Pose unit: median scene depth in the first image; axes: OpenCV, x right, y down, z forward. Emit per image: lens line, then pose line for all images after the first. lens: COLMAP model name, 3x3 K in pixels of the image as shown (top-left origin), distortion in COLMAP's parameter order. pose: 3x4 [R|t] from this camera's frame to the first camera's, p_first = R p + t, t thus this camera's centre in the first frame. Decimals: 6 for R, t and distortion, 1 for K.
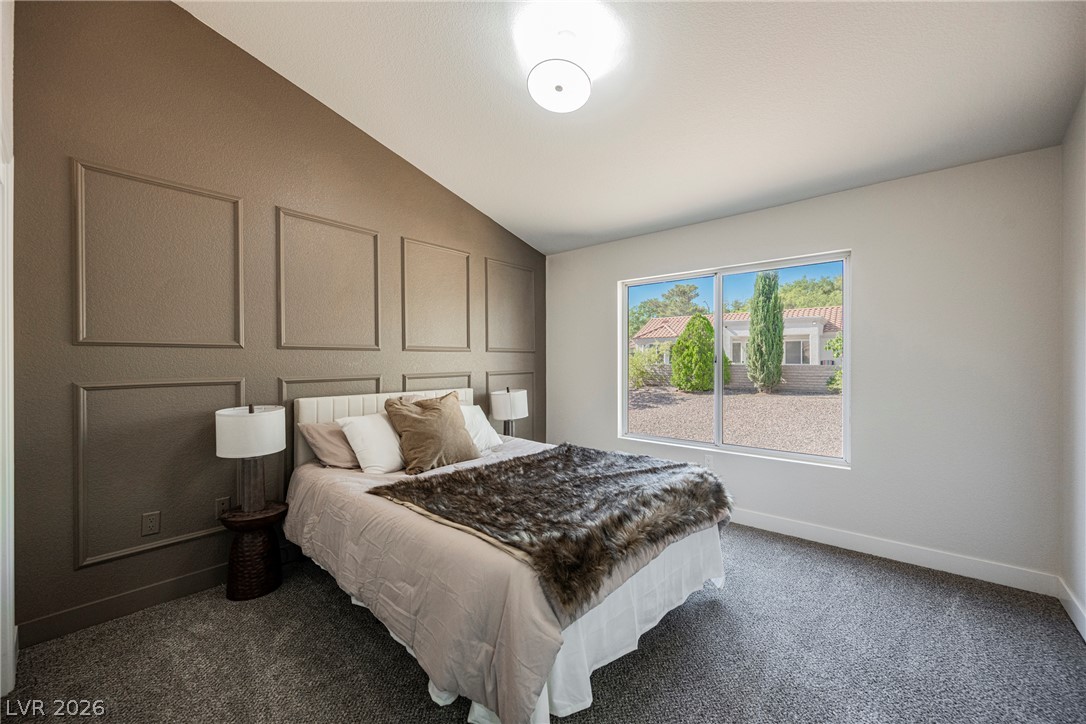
lens RADIAL K [[421.6, 0, 545.8], [0, 421.6, 361.3], [0, 0, 1]] dist [-0.000962, 0.000035]
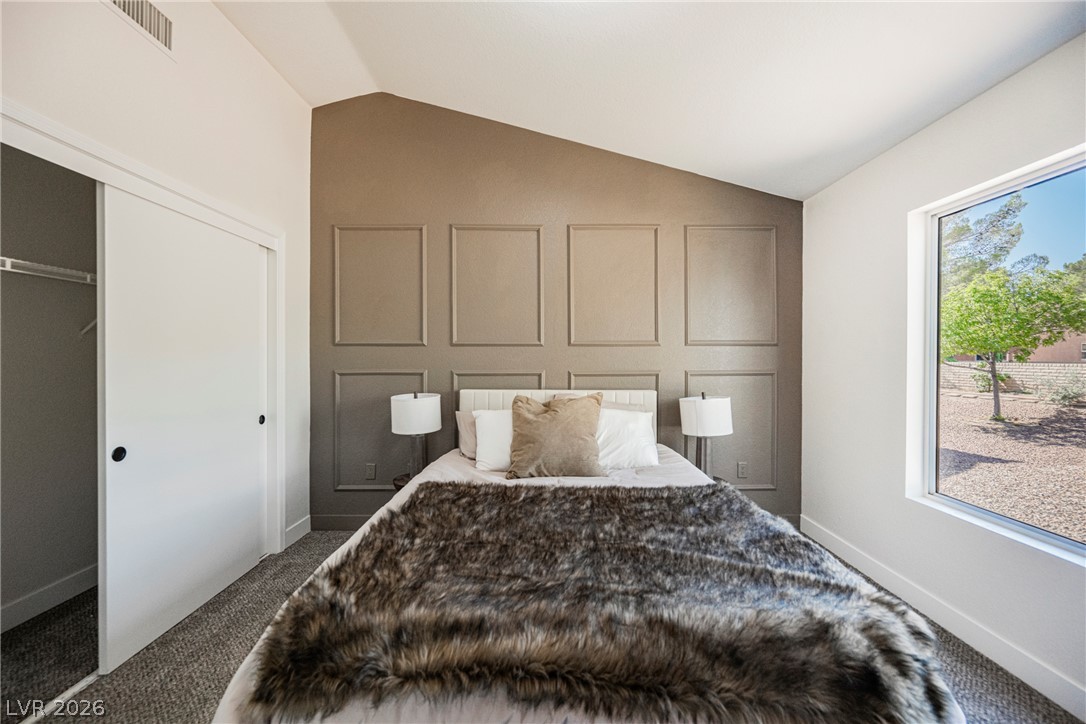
lens RADIAL K [[421.6, 0, 545.8], [0, 421.6, 361.3], [0, 0, 1]] dist [-0.000962, 0.000035]
pose [[0.654093, 0.010920, -0.756335, 0.355669], [-0.003654, 0.999930, 0.011277, -0.001116], [0.756405, -0.004612, 0.654087, 0.363051]]
